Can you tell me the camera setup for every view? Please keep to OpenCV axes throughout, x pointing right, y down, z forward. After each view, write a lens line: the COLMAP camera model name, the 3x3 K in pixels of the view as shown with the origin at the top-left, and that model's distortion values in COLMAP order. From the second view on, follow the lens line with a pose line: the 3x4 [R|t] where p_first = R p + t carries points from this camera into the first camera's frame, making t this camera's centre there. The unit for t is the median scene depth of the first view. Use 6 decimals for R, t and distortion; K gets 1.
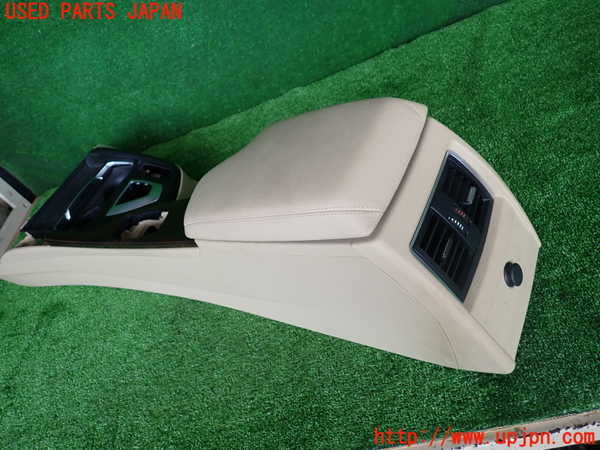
lens RADIAL K [[448.1, 0, 299.0], [0, 448.1, 225.6], [0, 0, 1]] dist [0.014729, -0.007407]
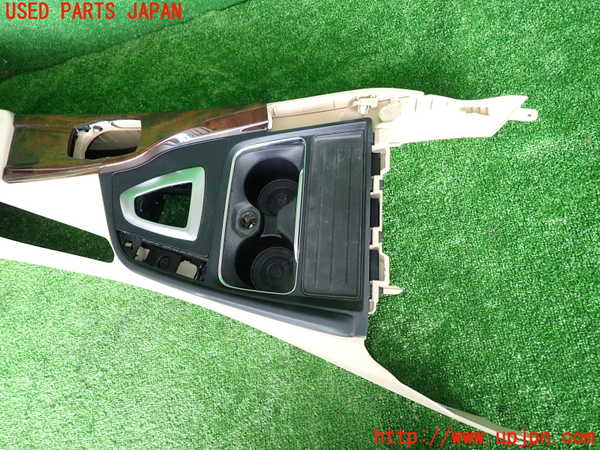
lens RADIAL K [[448.1, 0, 298.3], [0, 448.1, 225.7], [0, 0, 1]] dist [0.014729, -0.007407]
pose [[0.987728, -0.031621, 0.152951, 0.020600], [-0.027909, 0.927797, 0.372040, -0.441110], [-0.153672, -0.371743, 0.915528, 0.271754]]
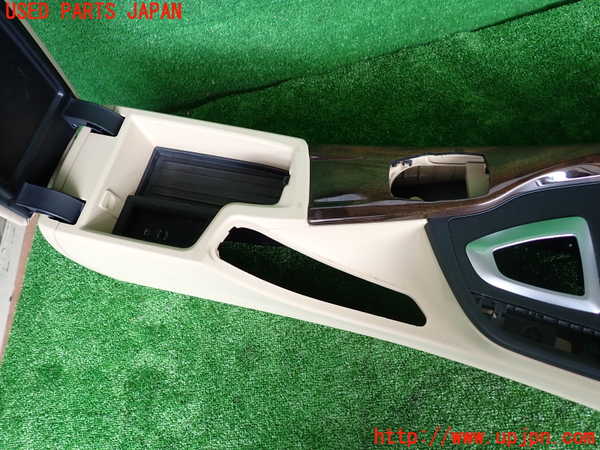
lens RADIAL K [[448.1, 0, 300.0], [0, 448.1, 223.4], [0, 0, 1]] dist [0.014729, -0.007407]
pose [[0.992915, 0.015890, 0.117762, -0.559460], [-0.052635, 0.947309, 0.315968, -0.403979], [-0.106537, -0.319928, 0.941433, 0.534879]]
